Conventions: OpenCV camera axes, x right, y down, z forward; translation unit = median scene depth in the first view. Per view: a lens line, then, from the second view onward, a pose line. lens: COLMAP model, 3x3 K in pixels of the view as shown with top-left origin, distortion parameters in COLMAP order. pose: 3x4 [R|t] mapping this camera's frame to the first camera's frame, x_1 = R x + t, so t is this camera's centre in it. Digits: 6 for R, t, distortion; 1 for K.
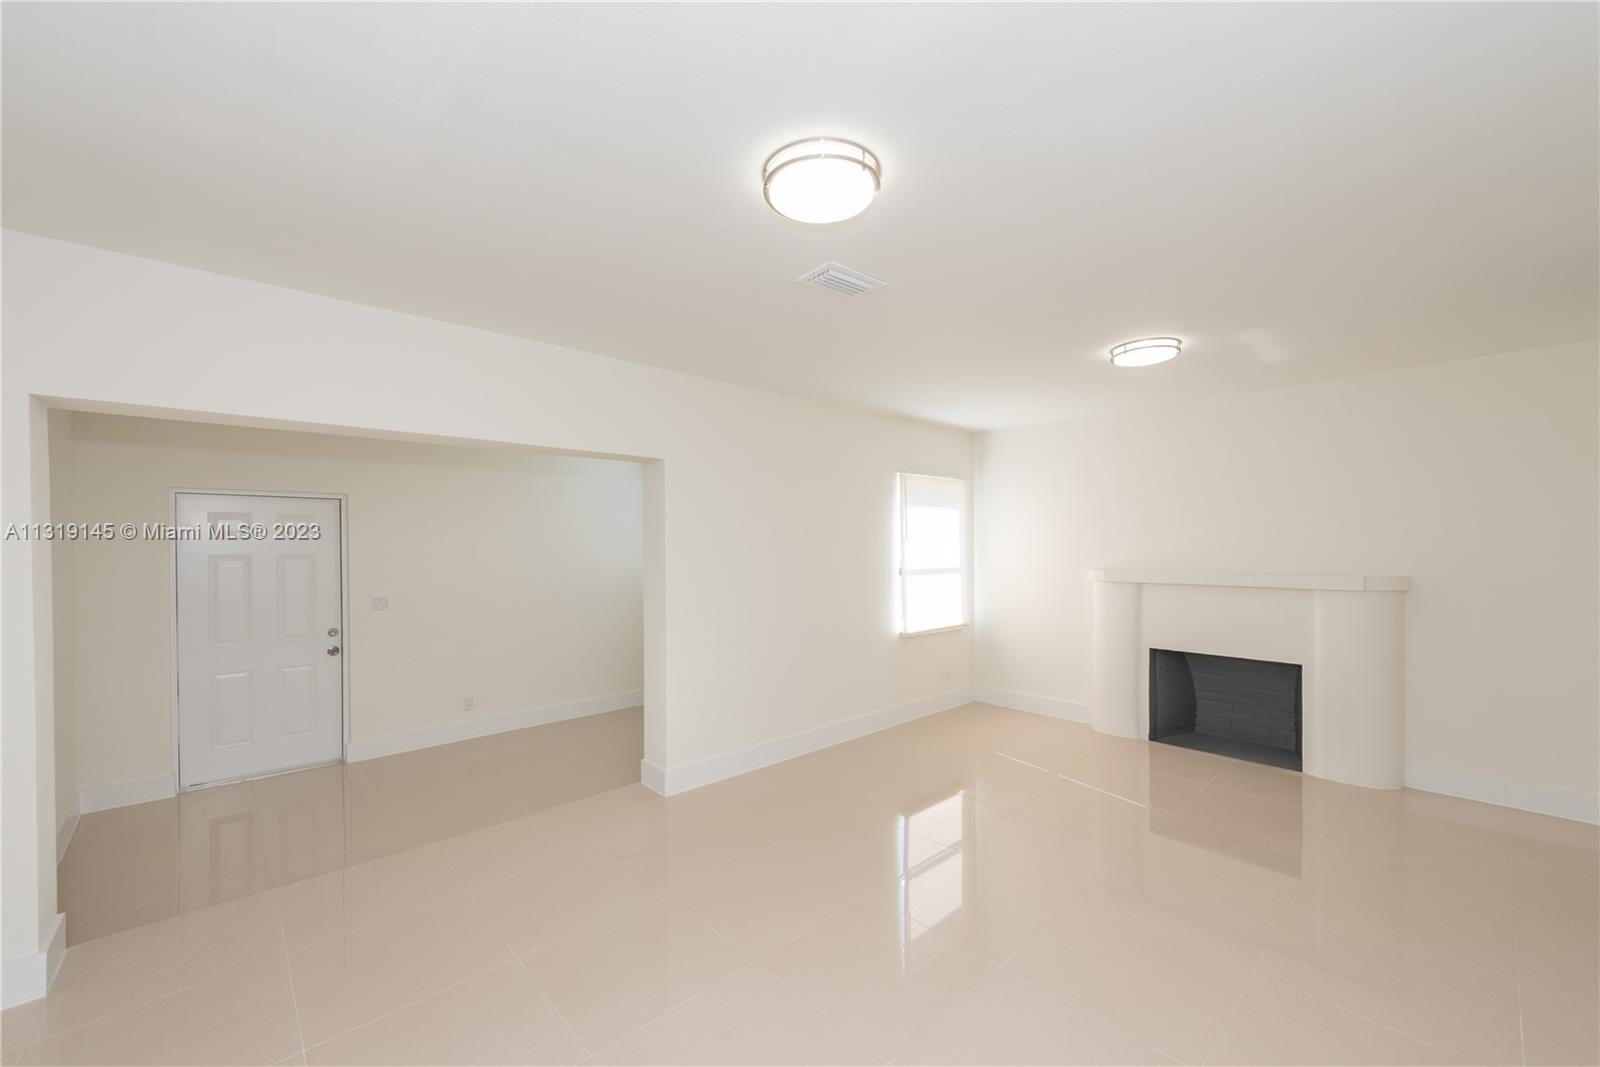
lens RADIAL K [[618.9, 0, 802.8], [0, 618.9, 557.1], [0, 0, 1]] dist [0.000074, -0.006968]
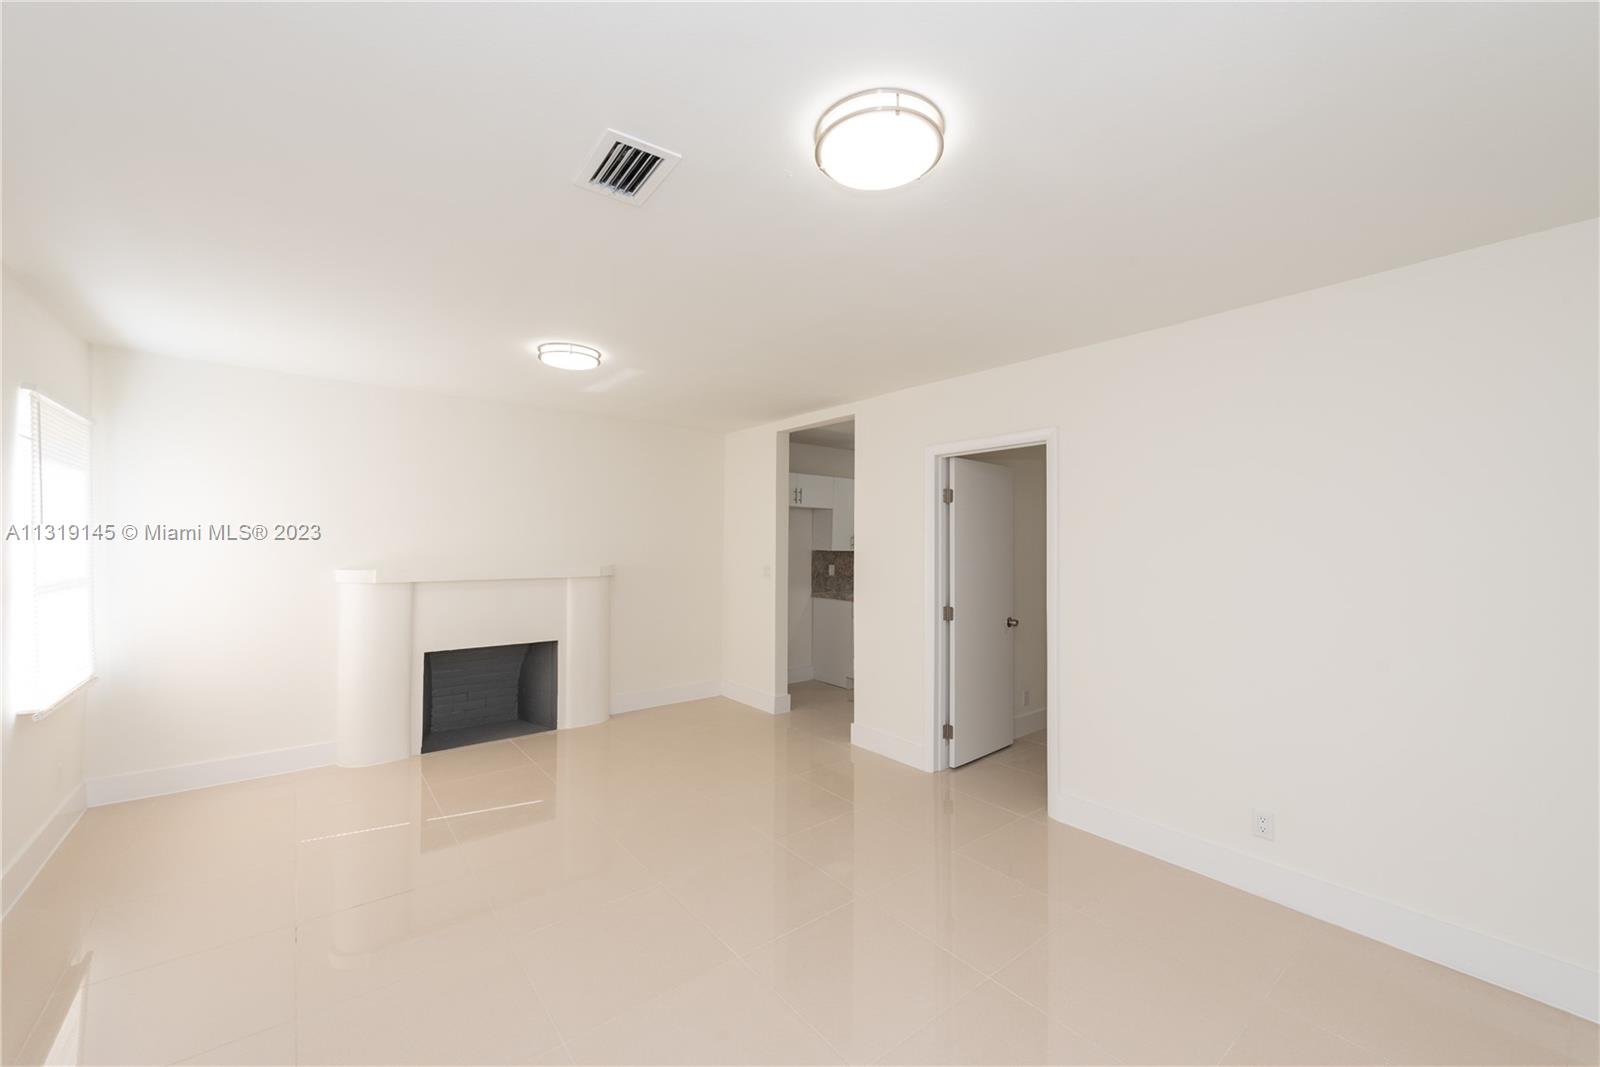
lens RADIAL K [[622.6, 0, 798.5], [0, 622.6, 540.3], [0, 0, 1]] dist [0.030803, -0.007237]
pose [[0.065007, 0.005846, 0.997868, -0.348887], [0.006015, 0.999962, -0.006250, -0.011631], [-0.997867, 0.006409, 0.064969, 0.386658]]
